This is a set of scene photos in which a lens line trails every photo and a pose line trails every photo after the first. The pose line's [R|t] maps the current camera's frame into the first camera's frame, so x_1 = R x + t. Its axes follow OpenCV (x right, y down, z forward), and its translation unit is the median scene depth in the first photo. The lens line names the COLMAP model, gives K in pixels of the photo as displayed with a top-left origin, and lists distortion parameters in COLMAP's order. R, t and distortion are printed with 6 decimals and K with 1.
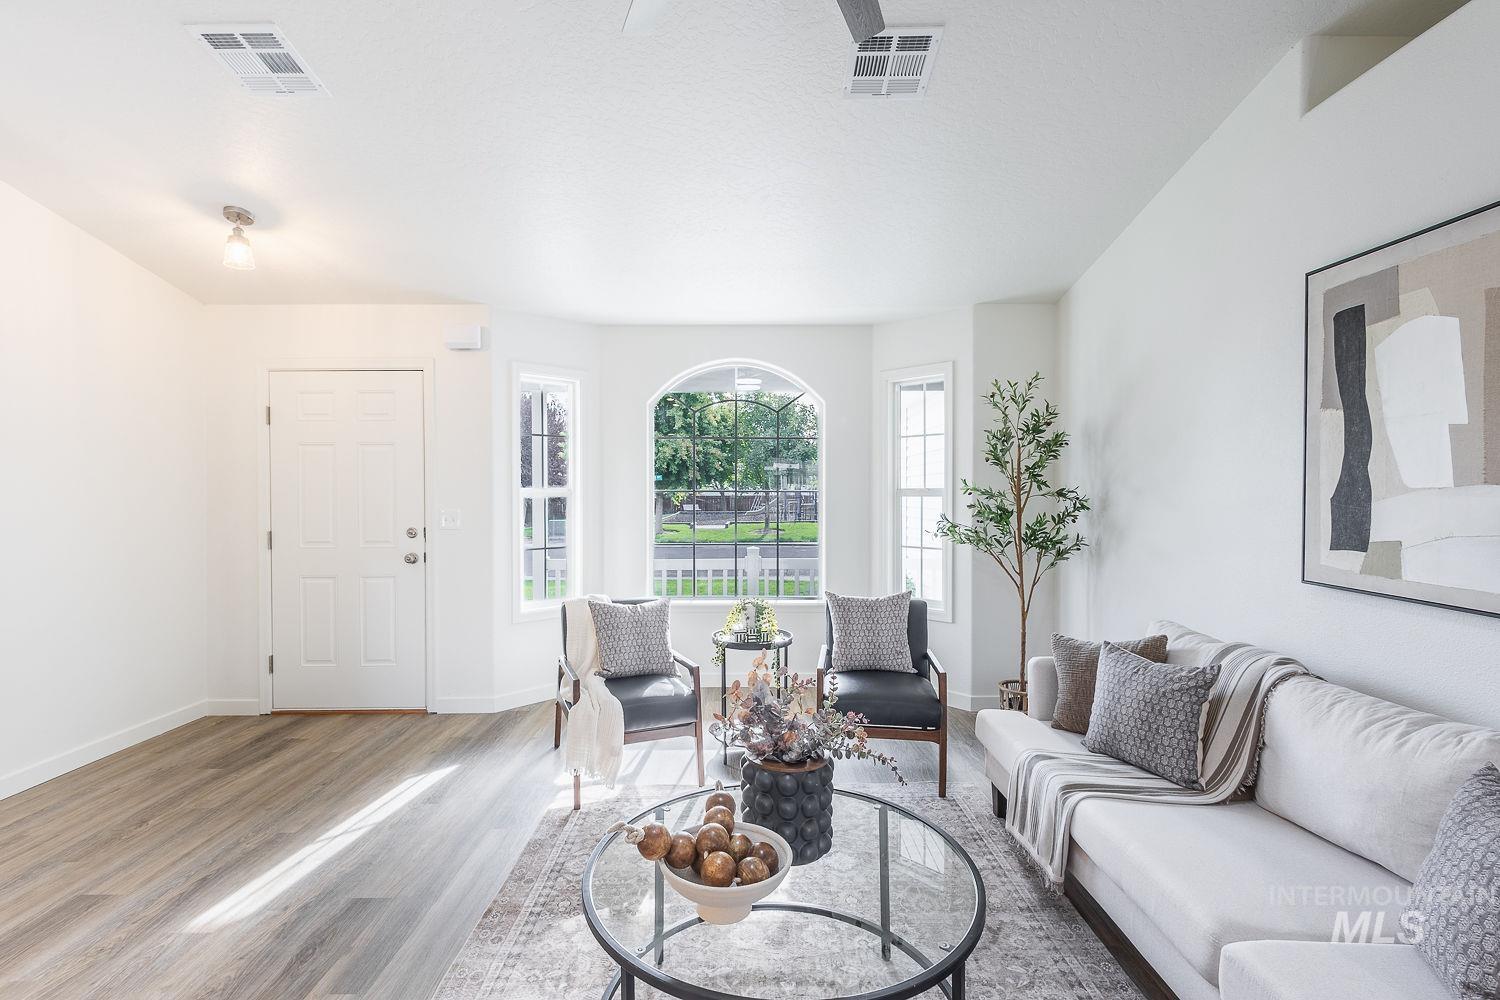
lens RADIAL K [[698.8, 0, 747.4], [0, 698.8, 497.3], [0, 0, 1]] dist [0.009353, 0.000040]
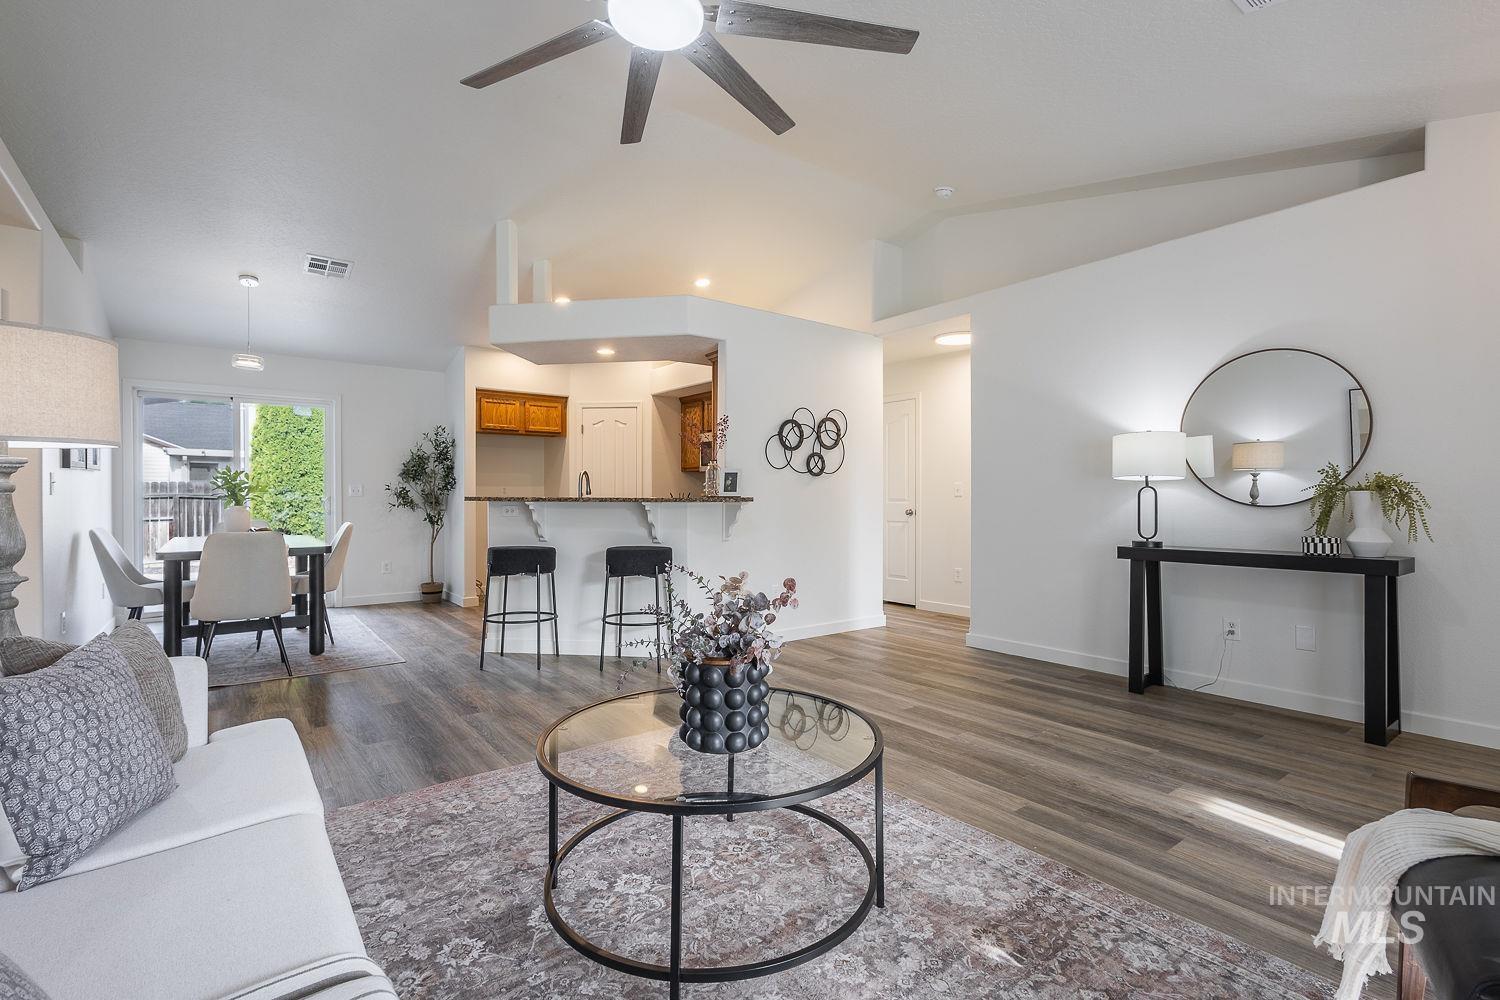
lens RADIAL K [[698.8, 0, 741.6], [0, 698.8, 494.9], [0, 0, 1]] dist [0.009353, 0.000040]
pose [[-0.805611, 0.006182, -0.592413, 0.310885], [0.002495, 0.999972, 0.007042, 0.048780], [0.592440, 0.004195, -0.805604, 0.860882]]
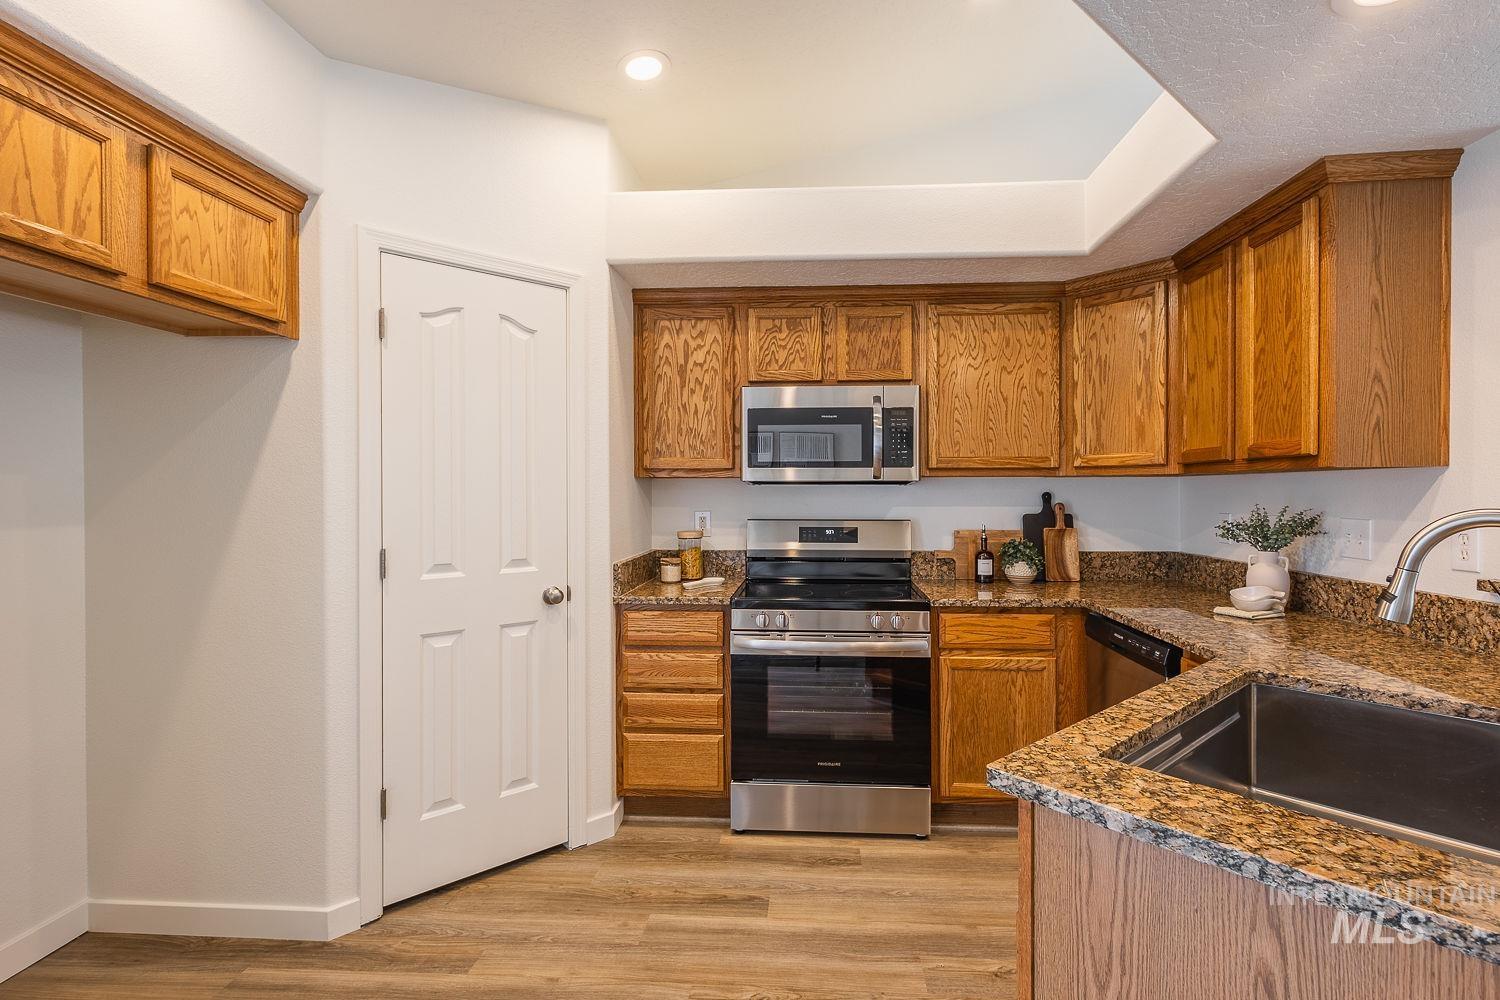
lens RADIAL K [[698.8, 0, 761.0], [0, 698.8, 496.1], [0, 0, 1]] dist [0.009353, 0.000040]
pose [[-0.087442, 0.013800, -0.996074, 0.026470], [0.000008, 0.999904, 0.013853, 0.003337], [0.996170, 0.001203, -0.087433, -0.694916]]
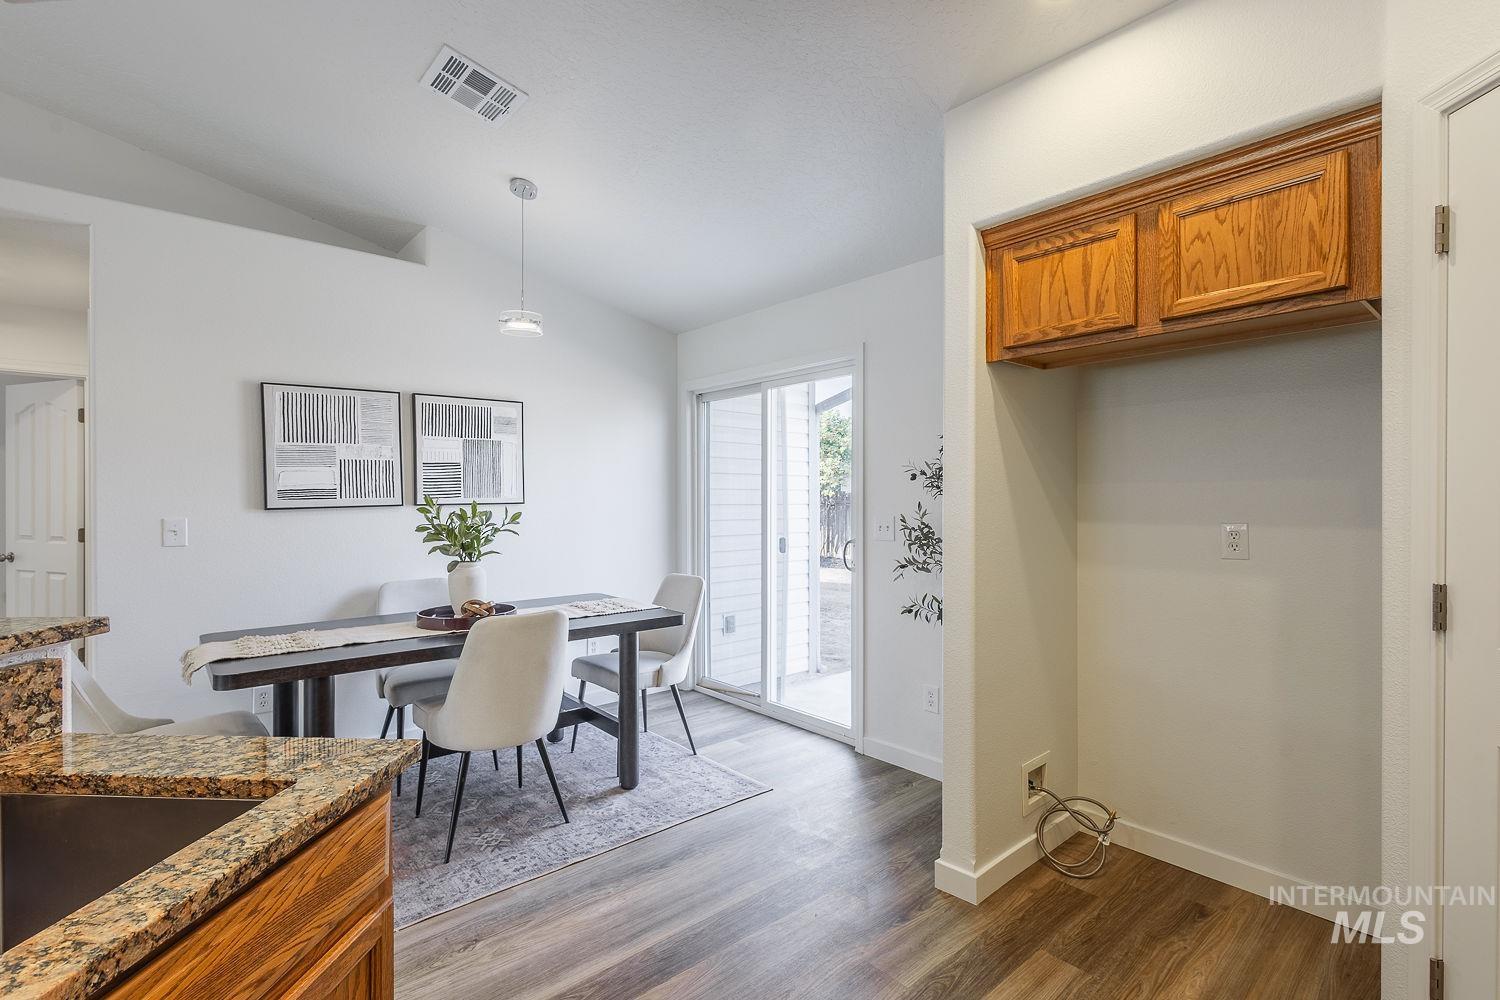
lens RADIAL K [[698.8, 0, 758.5], [0, 698.8, 496.1], [0, 0, 1]] dist [0.009353, 0.000040]
pose [[-0.656735, 0.006271, 0.754095, -0.568498], [0.006592, 0.999975, -0.002574, 0.006726], [-0.754093, 0.003280, -0.656760, -0.544003]]
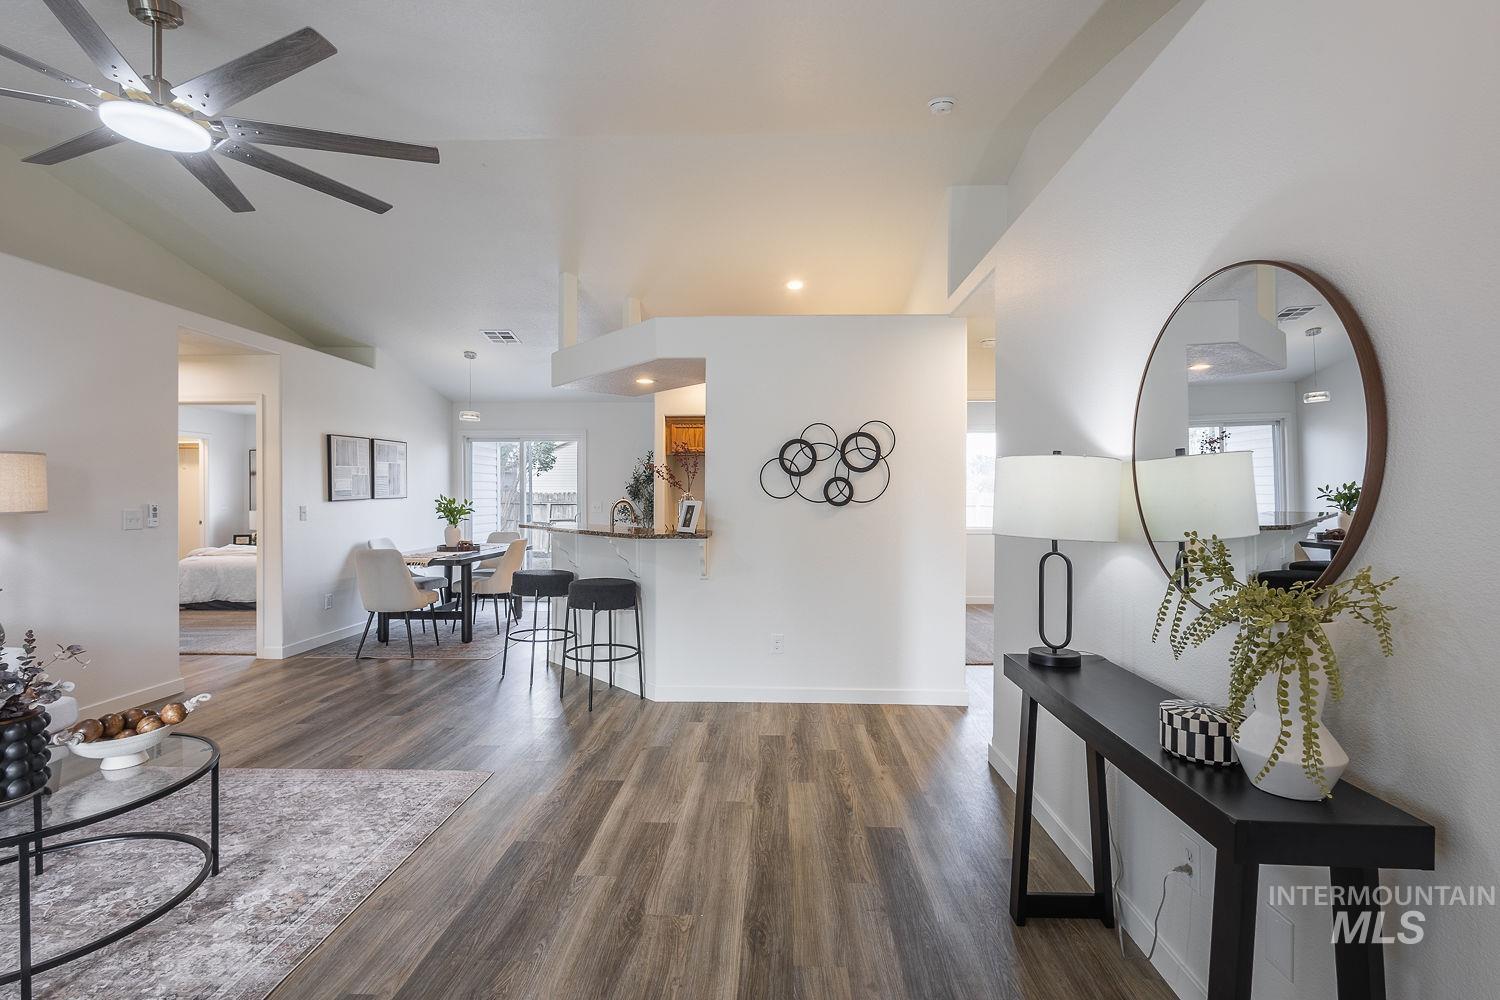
lens RADIAL K [[698.8, 0, 742.4], [0, 698.8, 494.3], [0, 0, 1]] dist [0.009353, 0.000040]
pose [[-0.998649, 0.001007, 0.051945, -0.571509], [0.001262, 0.999987, 0.004864, -0.005531], [-0.051940, 0.004923, -0.998638, 0.965146]]
